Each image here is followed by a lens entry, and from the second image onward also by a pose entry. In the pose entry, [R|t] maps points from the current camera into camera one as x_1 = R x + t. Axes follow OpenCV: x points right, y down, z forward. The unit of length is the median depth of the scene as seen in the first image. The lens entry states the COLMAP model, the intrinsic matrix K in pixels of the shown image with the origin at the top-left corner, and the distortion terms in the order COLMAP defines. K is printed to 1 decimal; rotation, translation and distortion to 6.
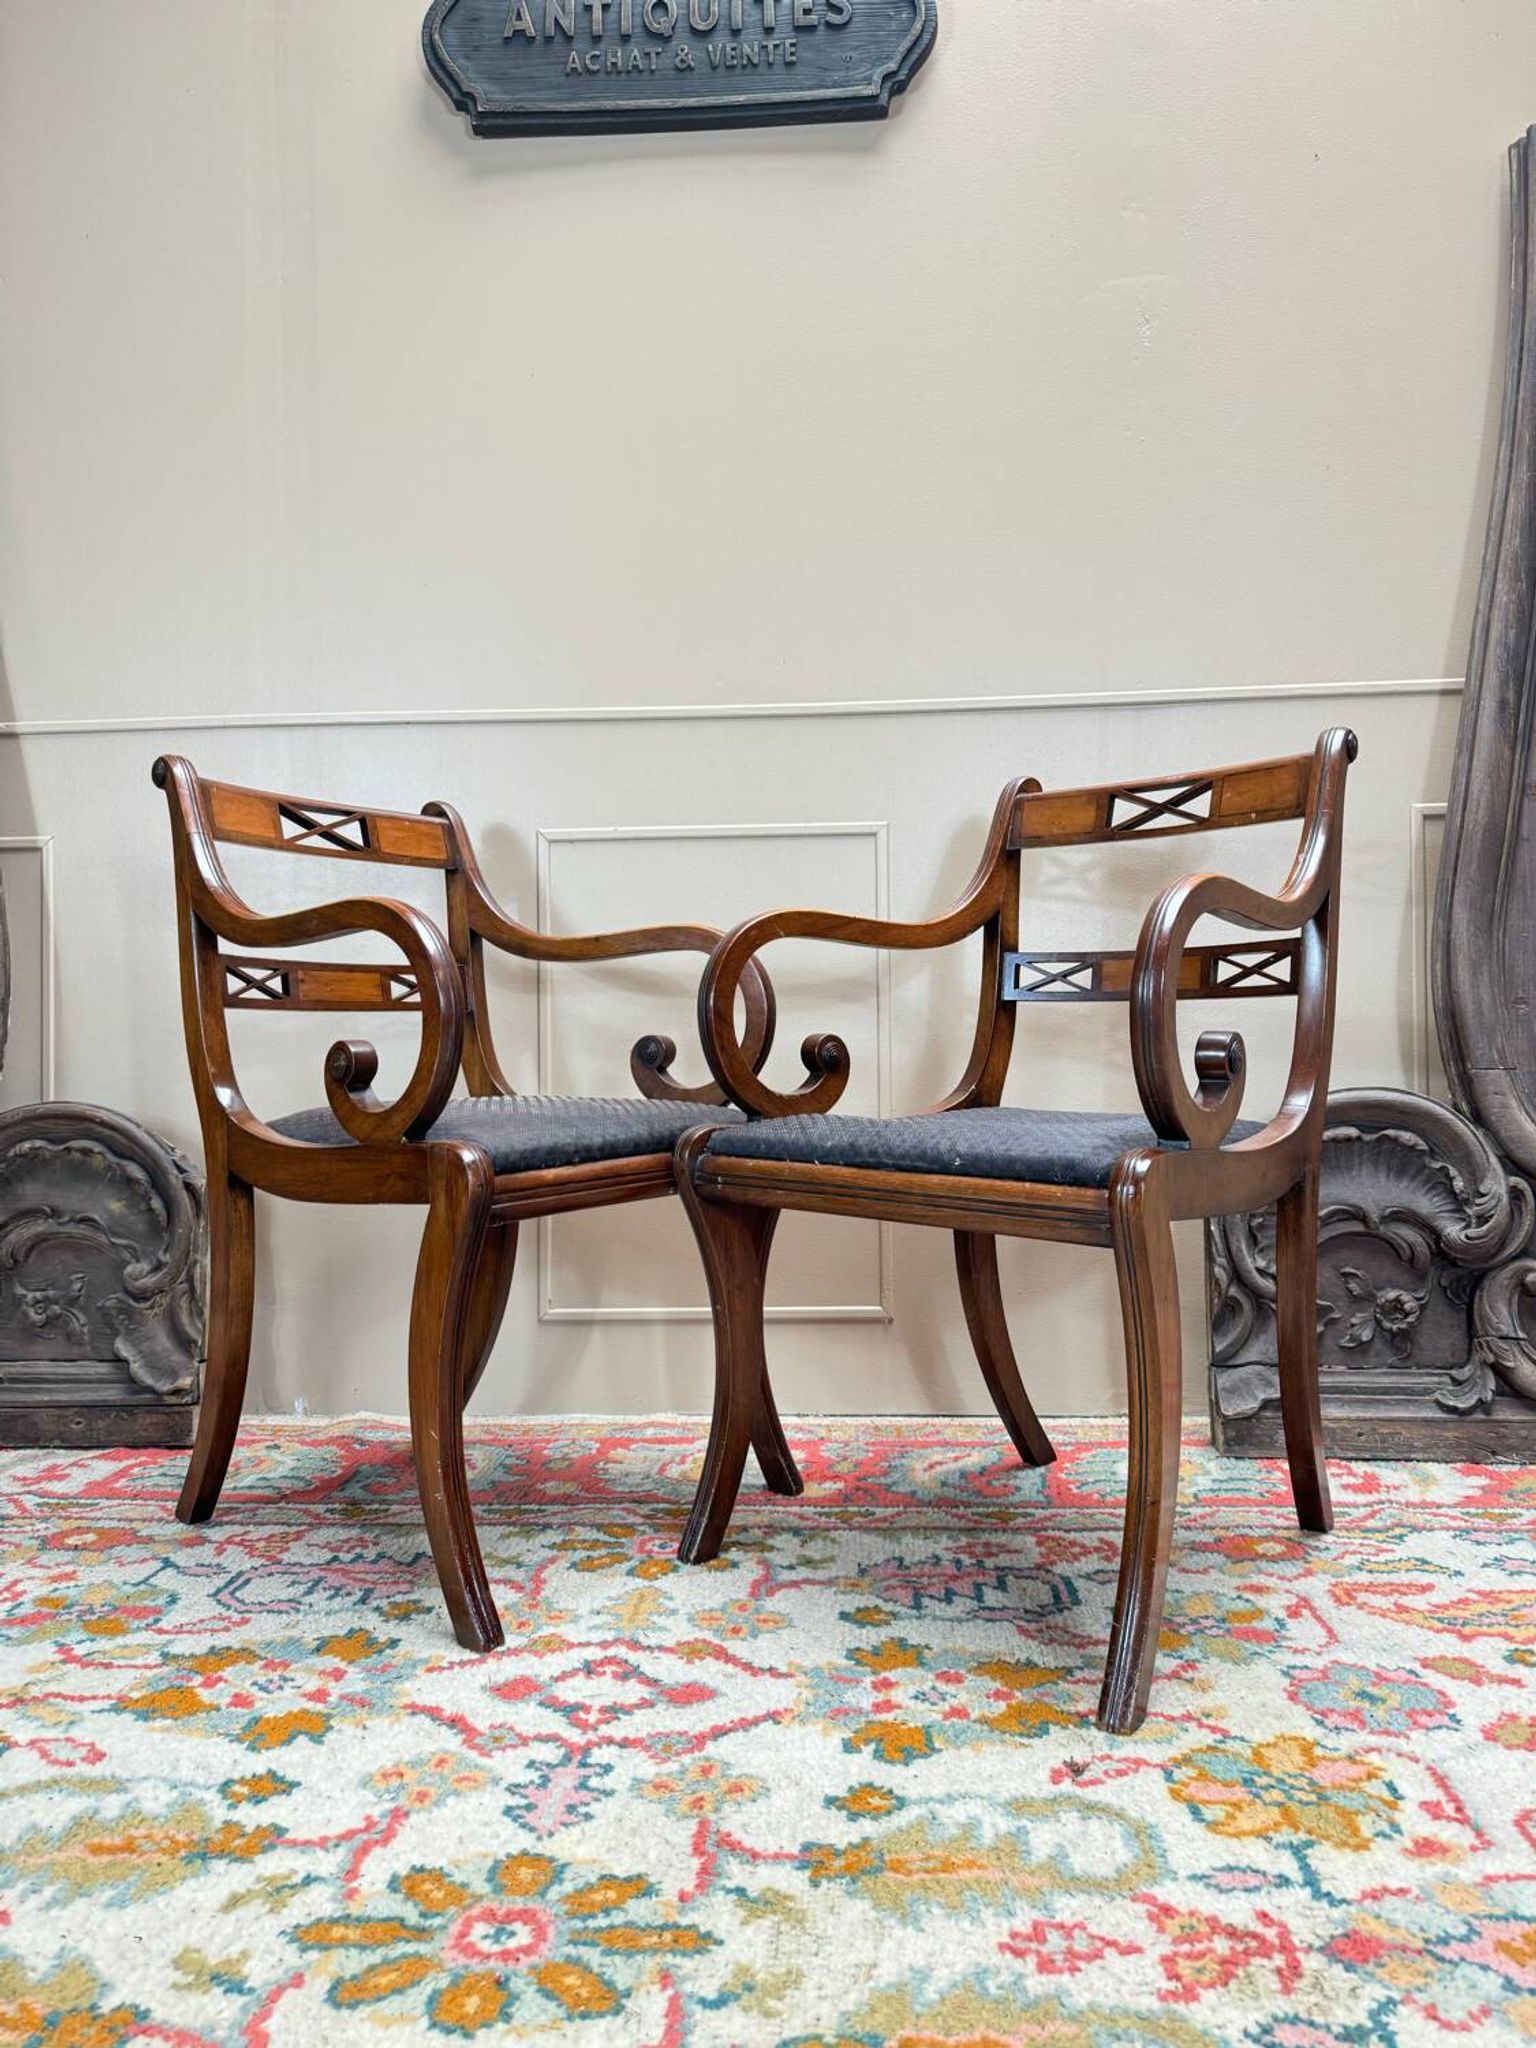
lens RADIAL K [[1455.0, 0, 757.6], [0, 1455.0, 1025.2], [0, 0, 1]] dist [0.004432, -0.010418]
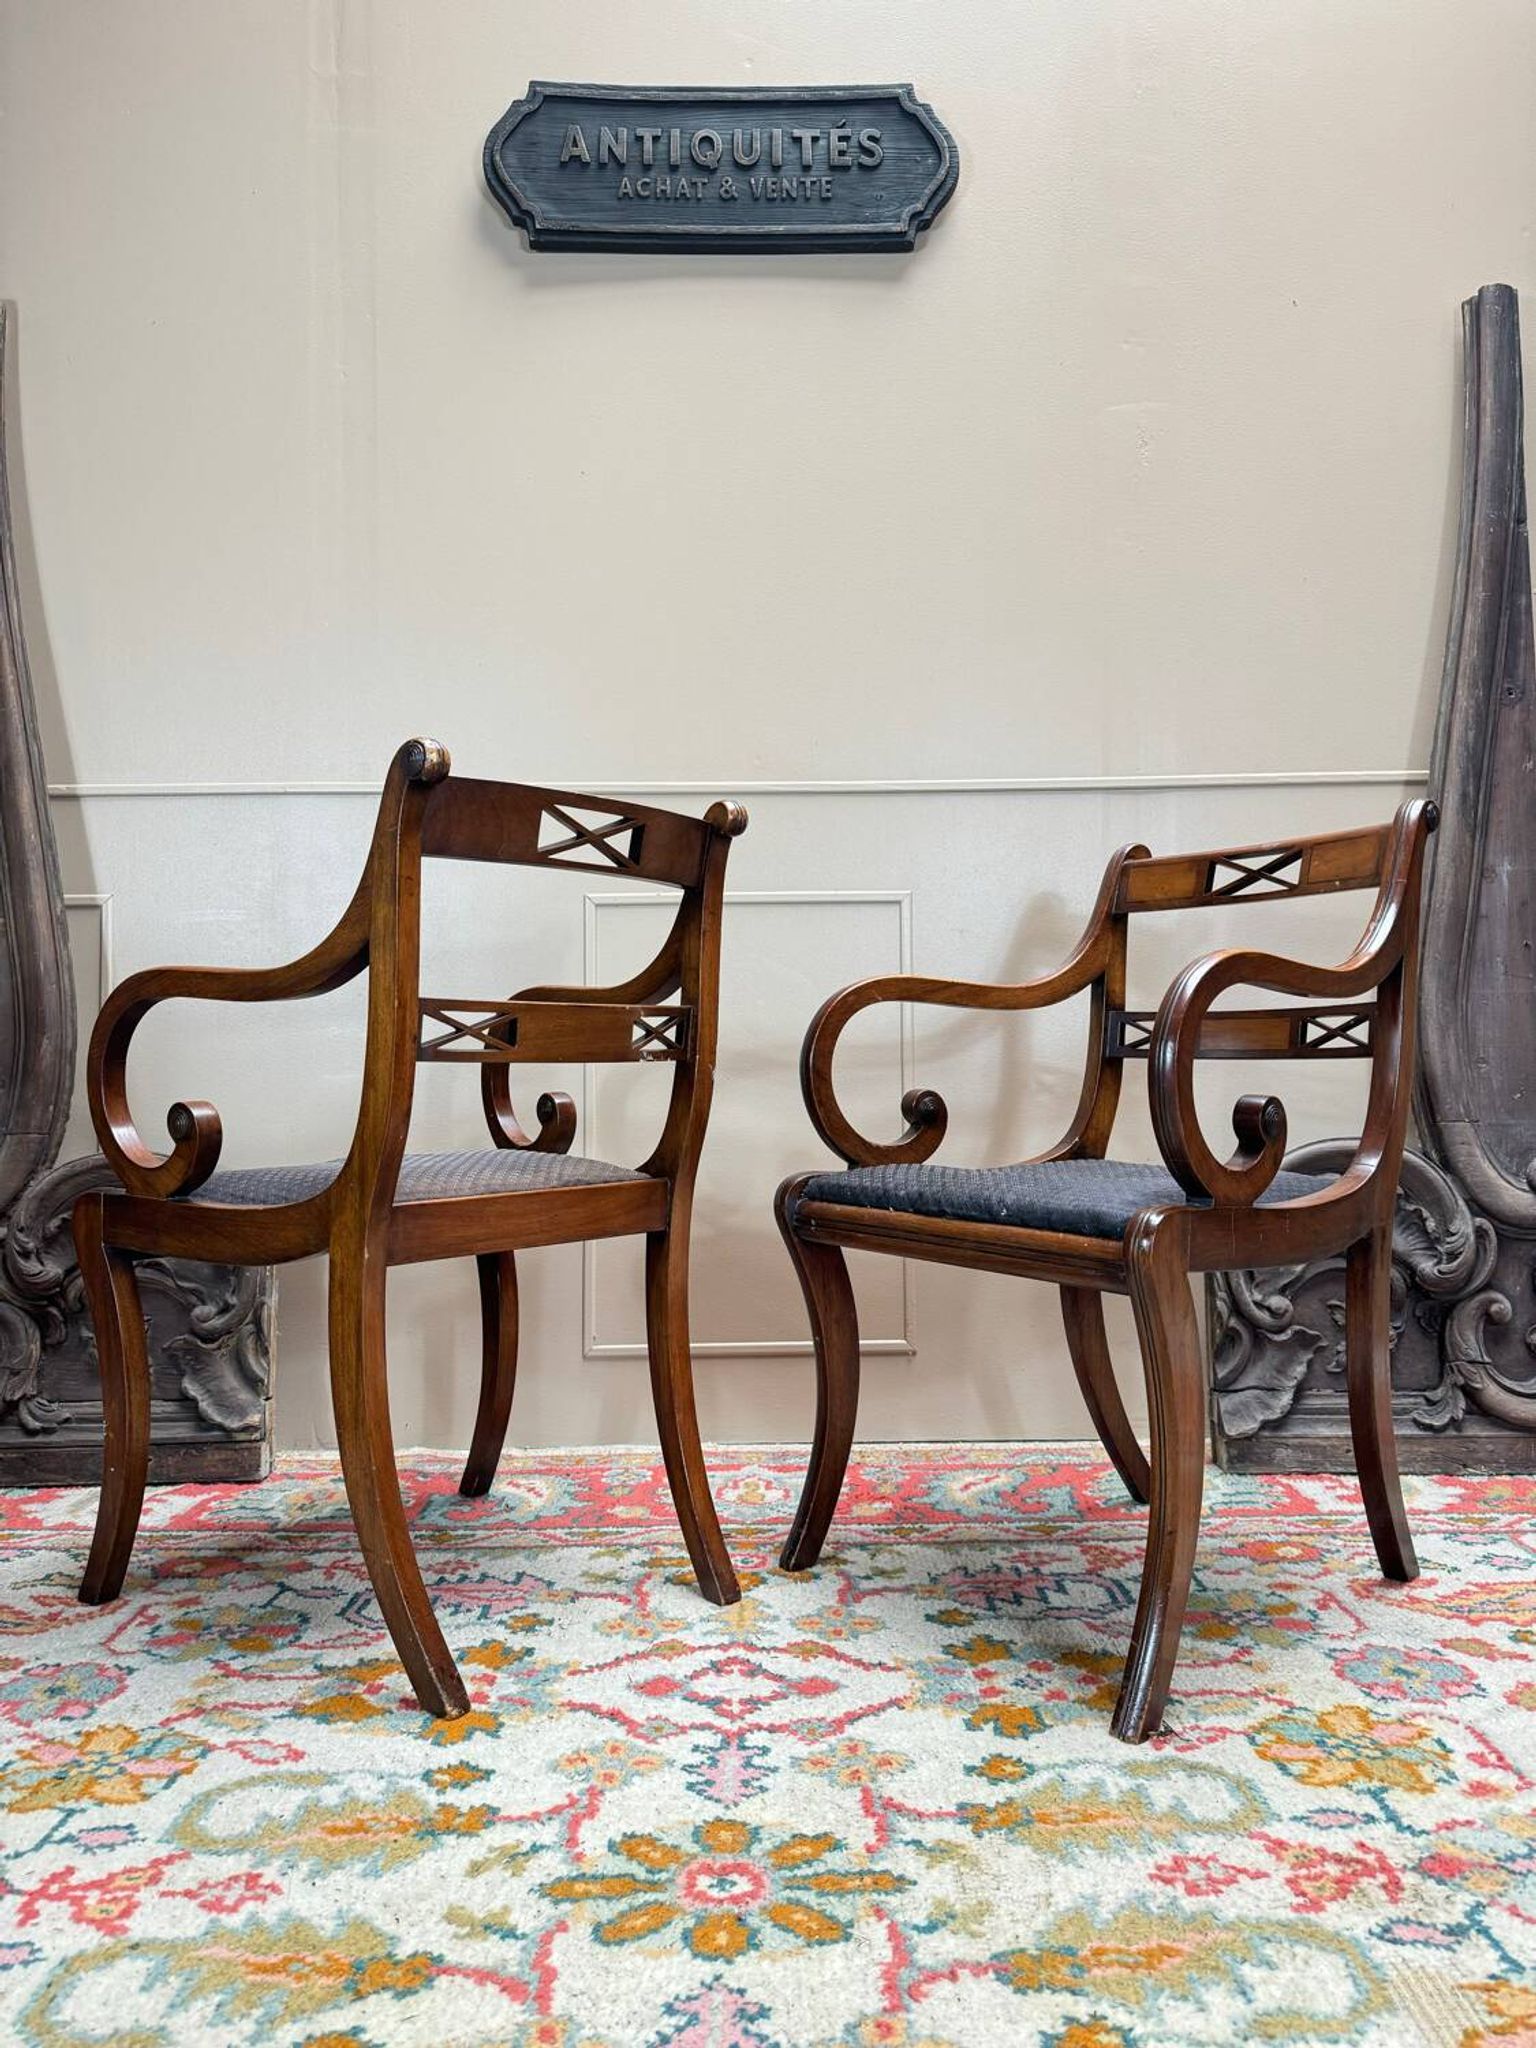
lens RADIAL K [[1455.8, 0, 762.7], [0, 1455.8, 1029.5], [0, 0, 1]] dist [0.004016, -0.009285]
pose [[0.997376, 0.005363, 0.072190, -0.139305], [-0.003681, 0.999719, -0.023415, -0.015440], [-0.072295, 0.023088, 0.997116, -0.101653]]
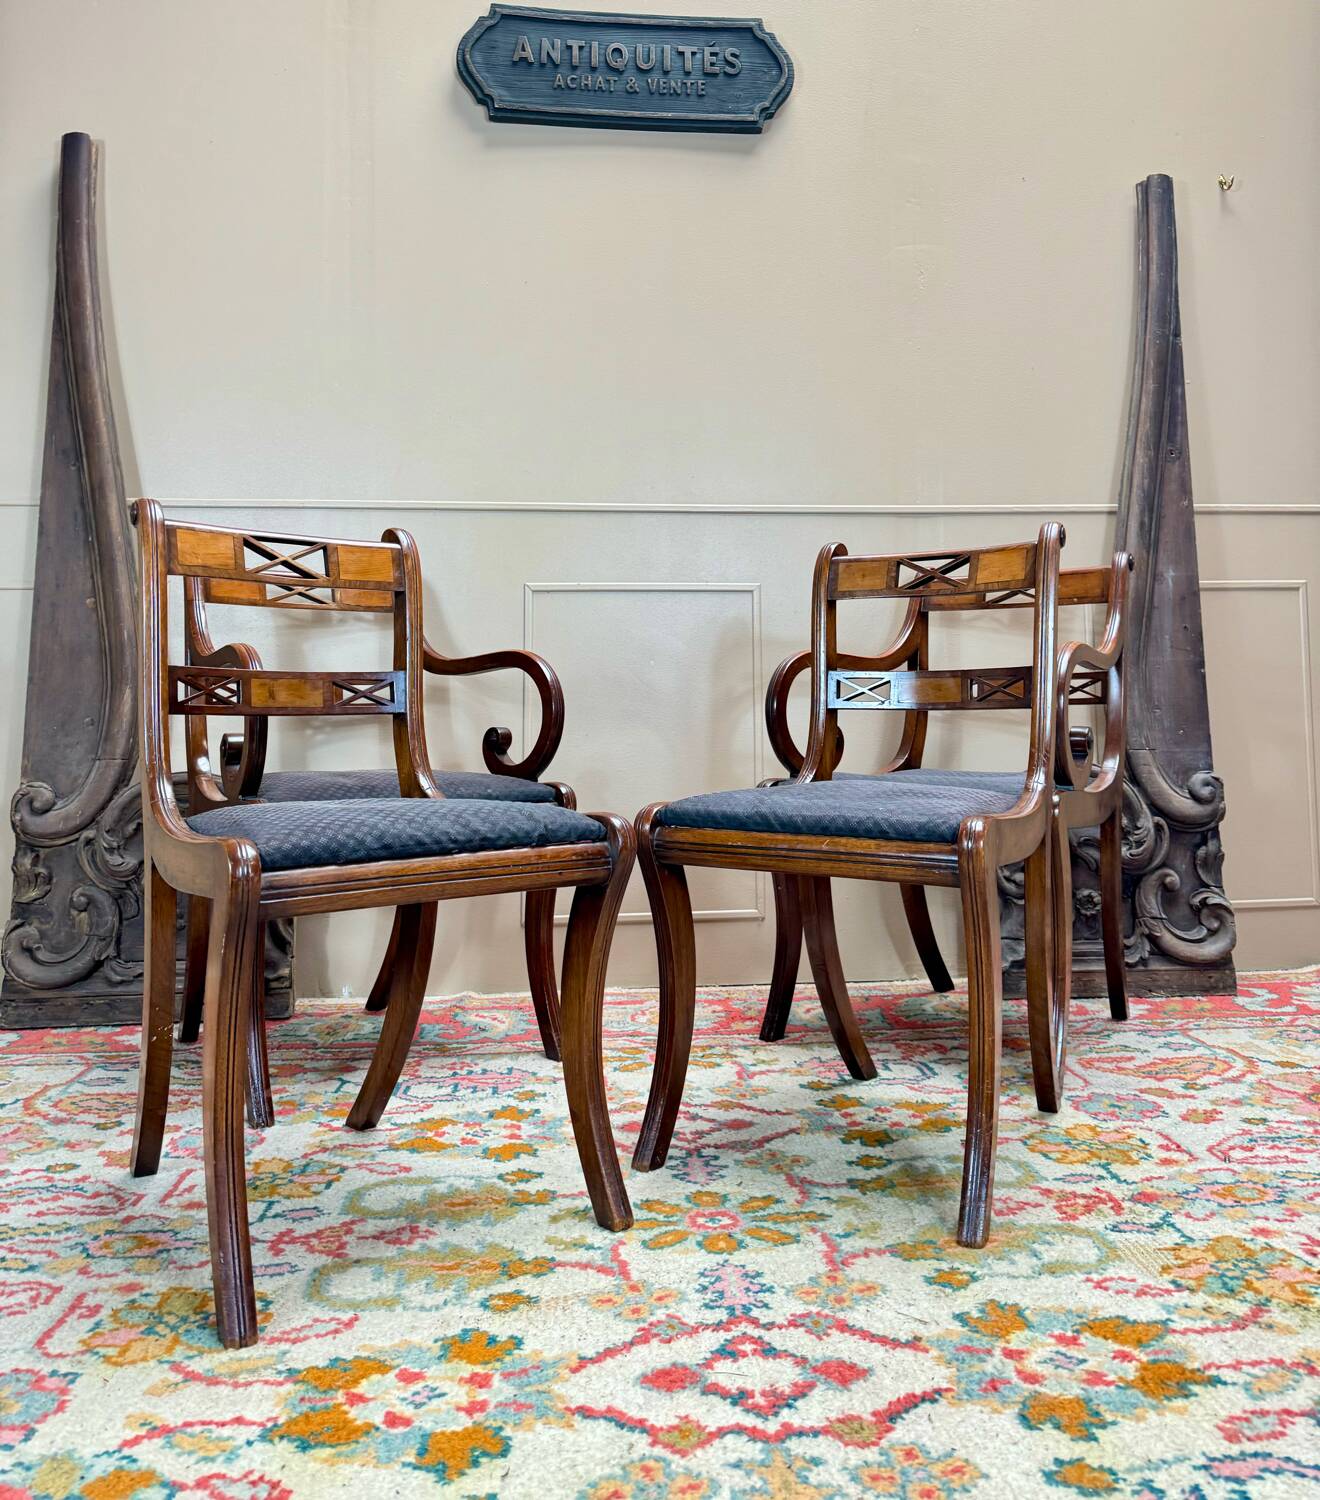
lens RADIAL K [[1251.4, 0, 660.6], [0, 1251.4, 619.1], [0, 0, 1]] dist [0.002489, -0.008229]
pose [[0.987497, 0.017406, 0.156674, -0.302694], [-0.006090, 0.997356, -0.072419, -0.013018], [-0.157521, 0.070559, 0.984992, -0.365051]]
